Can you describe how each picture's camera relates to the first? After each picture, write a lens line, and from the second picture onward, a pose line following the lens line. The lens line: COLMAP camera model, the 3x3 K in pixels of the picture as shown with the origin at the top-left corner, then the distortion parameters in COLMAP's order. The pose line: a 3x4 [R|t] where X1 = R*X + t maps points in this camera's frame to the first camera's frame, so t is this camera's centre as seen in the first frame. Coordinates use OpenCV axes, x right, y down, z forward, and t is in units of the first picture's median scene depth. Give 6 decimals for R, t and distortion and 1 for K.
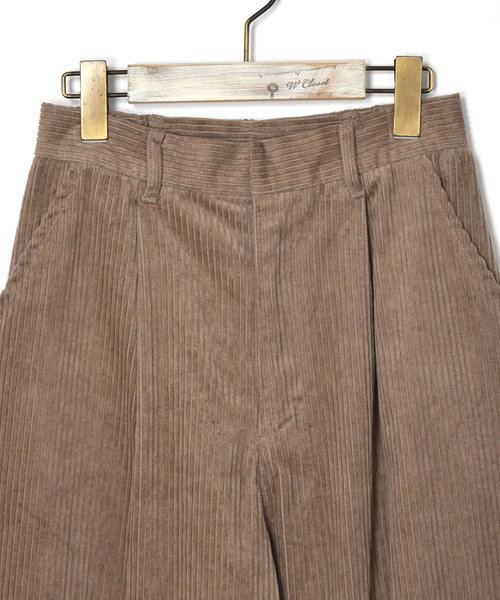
lens RADIAL K [[2574.6, 0, 218.2], [0, 2574.6, 246.1], [0, 0, 1]] dist [0.418559, 0.000000]
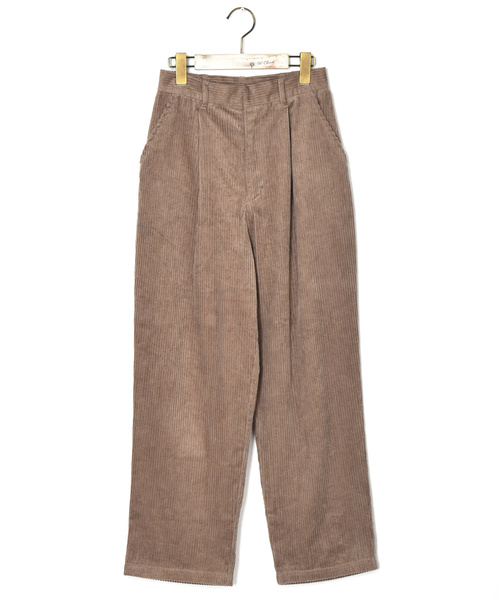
lens RADIAL K [[2574.6, 0, 251.1], [0, 2574.6, 300.6], [0, 0, 1]] dist [0.418559, 0.000000]
pose [[0.997979, 0.000693, 0.063547, -0.141084], [-0.002611, 0.999543, 0.030105, 0.094544], [-0.063497, -0.030210, 0.997525, -1.539592]]
